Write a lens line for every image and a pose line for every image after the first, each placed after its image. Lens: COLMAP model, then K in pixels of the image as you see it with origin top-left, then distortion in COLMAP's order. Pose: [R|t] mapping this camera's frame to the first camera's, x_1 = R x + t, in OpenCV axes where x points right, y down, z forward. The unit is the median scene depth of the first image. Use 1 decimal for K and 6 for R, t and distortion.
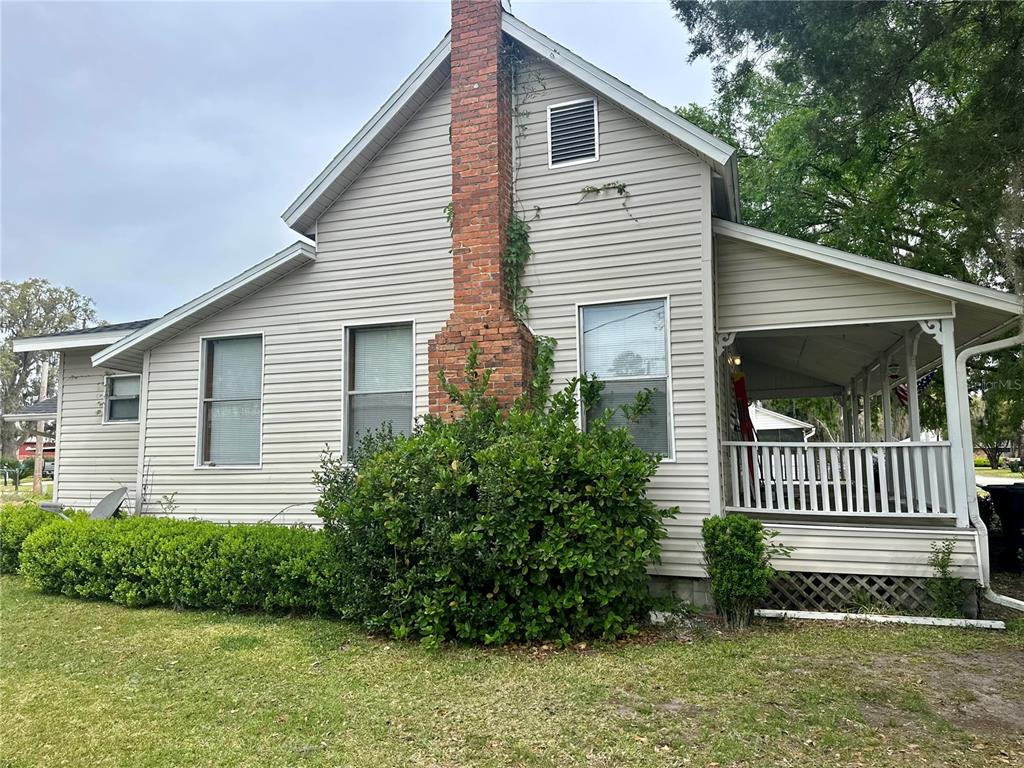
lens RADIAL K [[716.8, 0, 515.0], [0, 716.8, 385.7], [0, 0, 1]] dist [-0.001112, -0.014023]
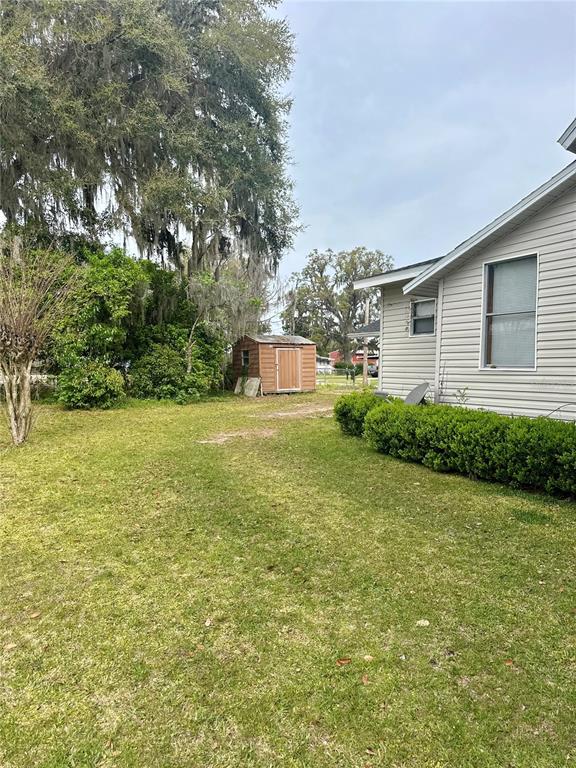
lens RADIAL K [[537.6, 0, 290.2], [0, 537.6, 382.7], [0, 0, 1]] dist [-0.001112, -0.014023]
pose [[0.750396, 0.037938, -0.659899, -0.076872], [0.050122, 0.992211, 0.114038, 0.014624], [0.659086, -0.118649, 0.742649, 0.080095]]
